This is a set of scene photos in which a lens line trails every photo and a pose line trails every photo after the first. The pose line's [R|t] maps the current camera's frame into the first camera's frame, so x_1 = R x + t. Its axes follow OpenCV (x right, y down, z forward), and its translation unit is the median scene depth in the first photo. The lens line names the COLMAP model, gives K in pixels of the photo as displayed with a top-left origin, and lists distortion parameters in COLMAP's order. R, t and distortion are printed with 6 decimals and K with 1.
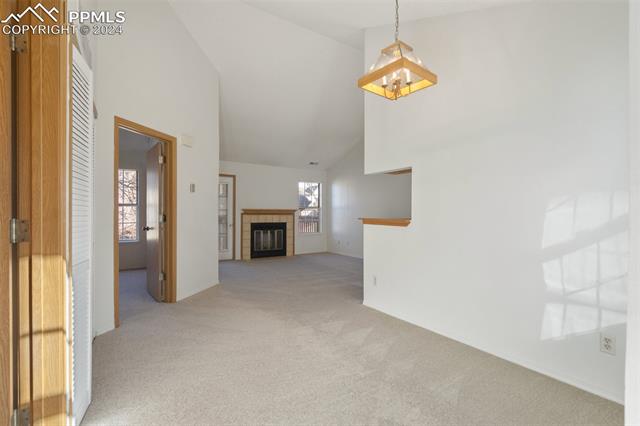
lens RADIAL K [[295.1, 0, 320.2], [0, 295.1, 215.6], [0, 0, 1]] dist [-0.001214, -0.000397]
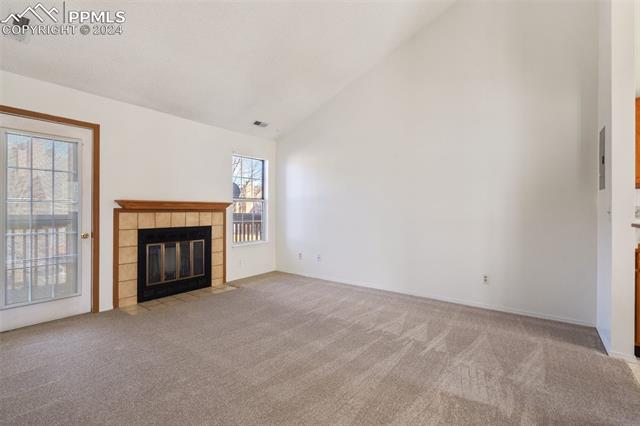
lens RADIAL K [[295.1, 0, 320.0], [0, 295.1, 210.5], [0, 0, 1]] dist [-0.001214, -0.000397]
pose [[0.944177, -0.002773, 0.329428, -0.106655], [0.003934, 0.999988, -0.002859, -0.002915], [-0.329416, 0.003995, 0.944176, 0.422356]]
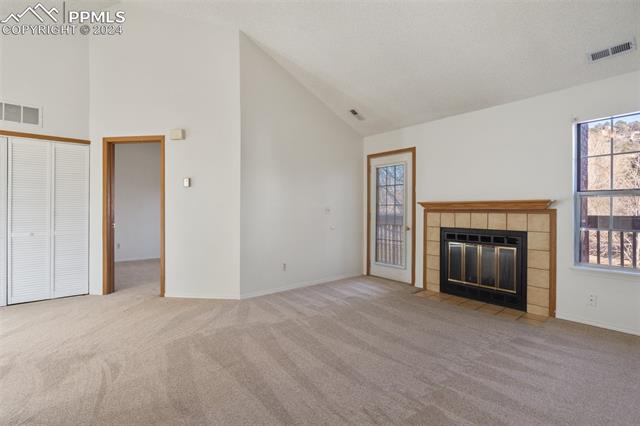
lens RADIAL K [[295.1, 0, 317.7], [0, 295.1, 209.5], [0, 0, 1]] dist [-0.001214, -0.000397]
pose [[0.102228, -0.003566, -0.994755, 0.272212], [-0.007747, 0.999960, -0.004381, -0.003753], [0.994731, 0.008154, 0.102197, 0.676093]]
